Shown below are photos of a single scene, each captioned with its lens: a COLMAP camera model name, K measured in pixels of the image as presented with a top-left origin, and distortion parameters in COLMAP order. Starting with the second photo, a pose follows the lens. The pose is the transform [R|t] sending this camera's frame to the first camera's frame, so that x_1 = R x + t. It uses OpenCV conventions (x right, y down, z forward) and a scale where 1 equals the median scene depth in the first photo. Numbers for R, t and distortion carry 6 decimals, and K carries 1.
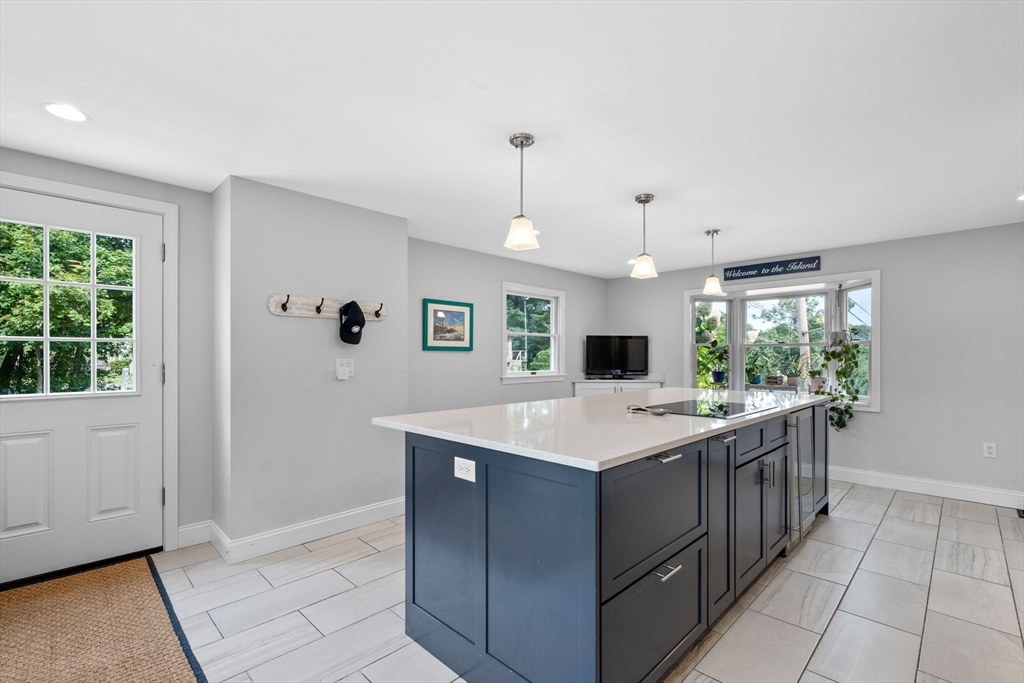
lens RADIAL K [[451.9, 0, 512.0], [0, 451.9, 341.5], [0, 0, 1]] dist [-0.001448, -0.000357]
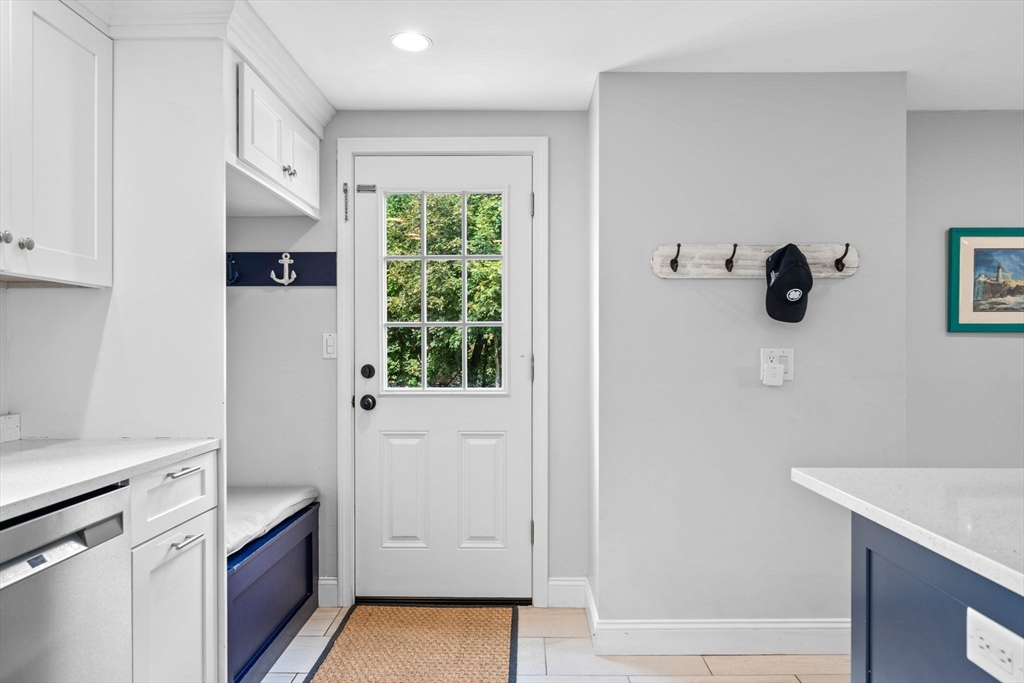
lens RADIAL K [[678.7, 0, 514.6], [0, 678.7, 348.3], [0, 0, 1]] dist [-0.005689, -0.001238]
pose [[0.696138, 0.003560, -0.717899, 0.008903], [0.023888, 0.999319, 0.028119, 0.006559], [0.717511, -0.036723, 0.695579, 0.186465]]
